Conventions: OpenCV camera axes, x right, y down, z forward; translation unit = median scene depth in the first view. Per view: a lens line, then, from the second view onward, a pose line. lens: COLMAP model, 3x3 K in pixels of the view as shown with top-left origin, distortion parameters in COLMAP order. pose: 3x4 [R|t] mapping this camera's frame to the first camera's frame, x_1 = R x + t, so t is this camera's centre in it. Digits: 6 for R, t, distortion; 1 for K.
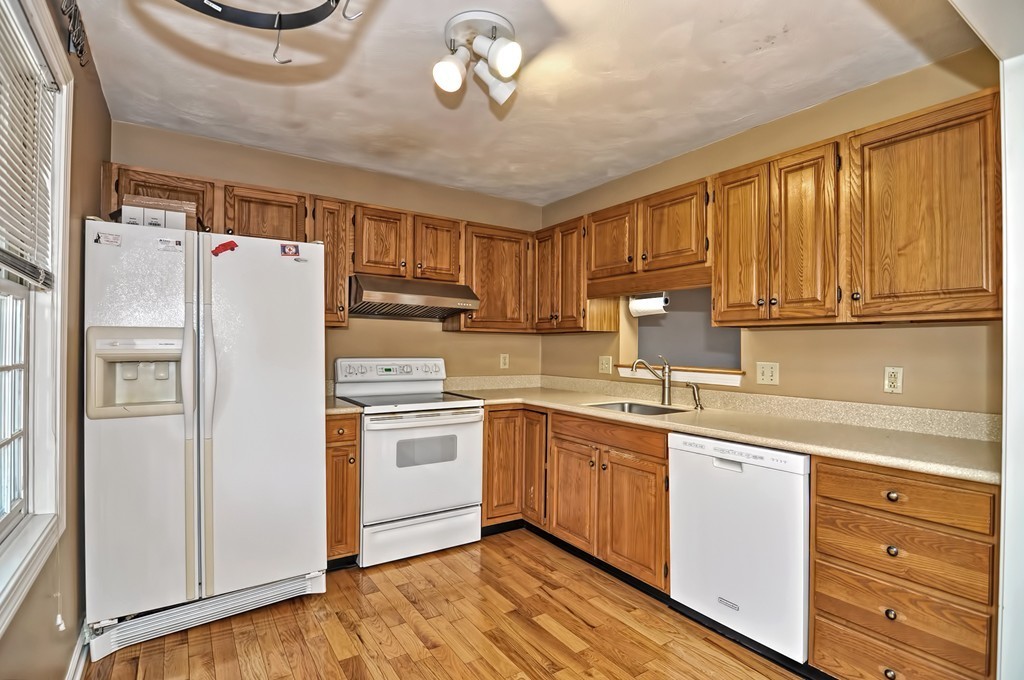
lens RADIAL K [[503.0, 0, 513.7], [0, 503.0, 345.0], [0, 0, 1]] dist [-0.011211, -0.006634]
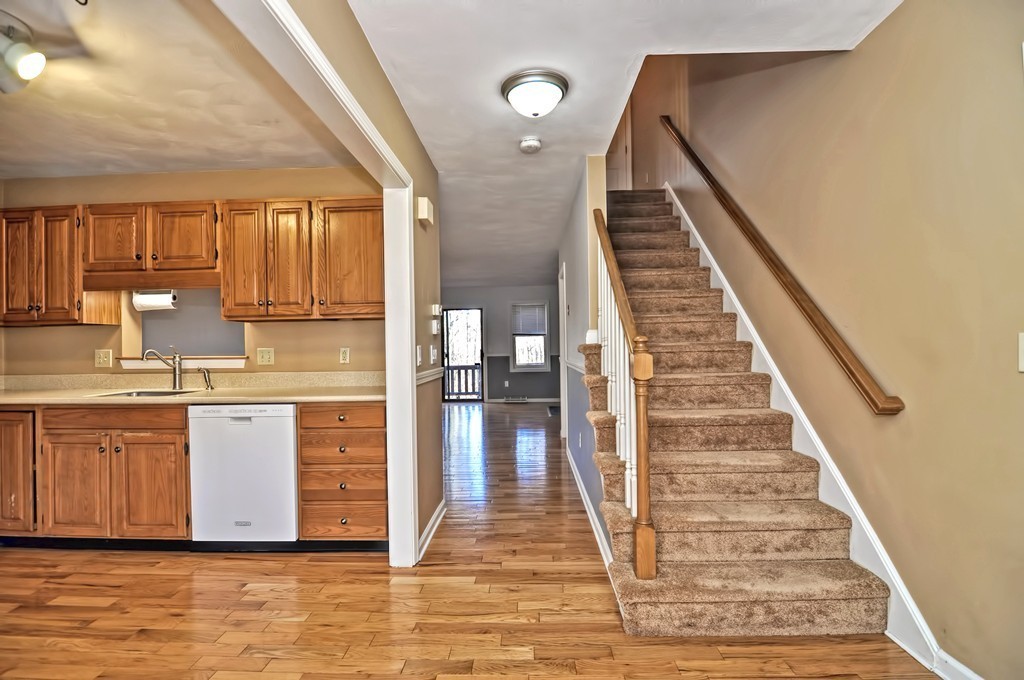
lens RADIAL K [[488.8, 0, 507.5], [0, 488.8, 344.7], [0, 0, 1]] dist [-0.010363, -0.007133]
pose [[0.591014, -0.013604, 0.806546, -0.165745], [0.016742, 0.999849, 0.004596, 0.030782], [-0.806487, 0.010787, 0.591153, -0.297044]]
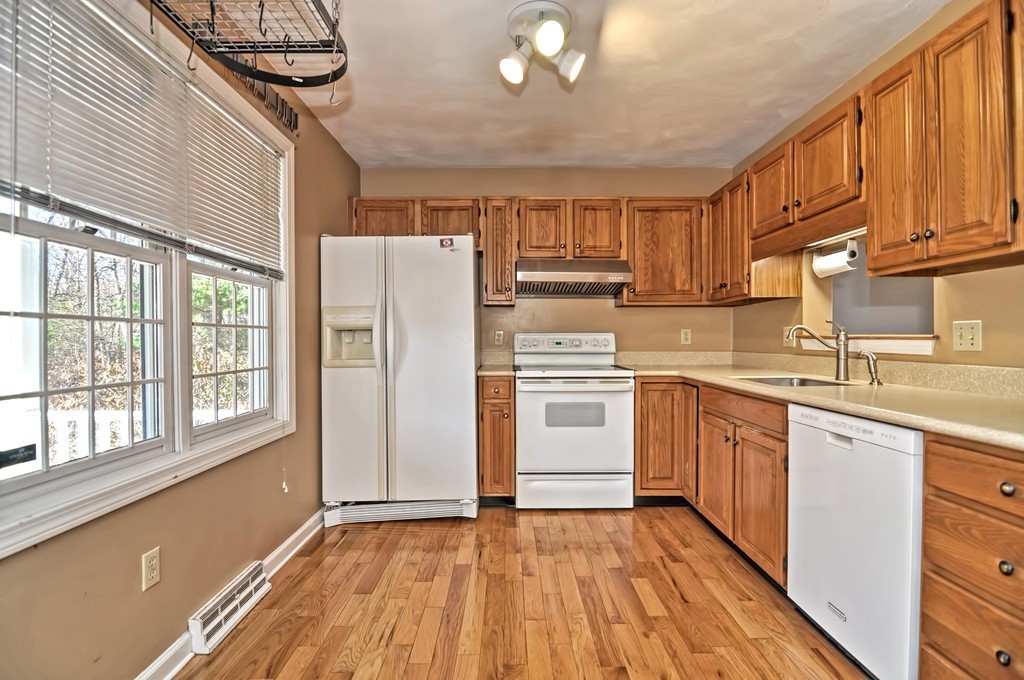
lens RADIAL K [[488.8, 0, 504.7], [0, 488.8, 345.0], [0, 0, 1]] dist [-0.010363, -0.007133]
pose [[0.834400, -0.004864, -0.551138, 0.337314], [0.012879, 0.999860, 0.010674, 0.055089], [0.551009, -0.016004, 0.834346, 0.042976]]
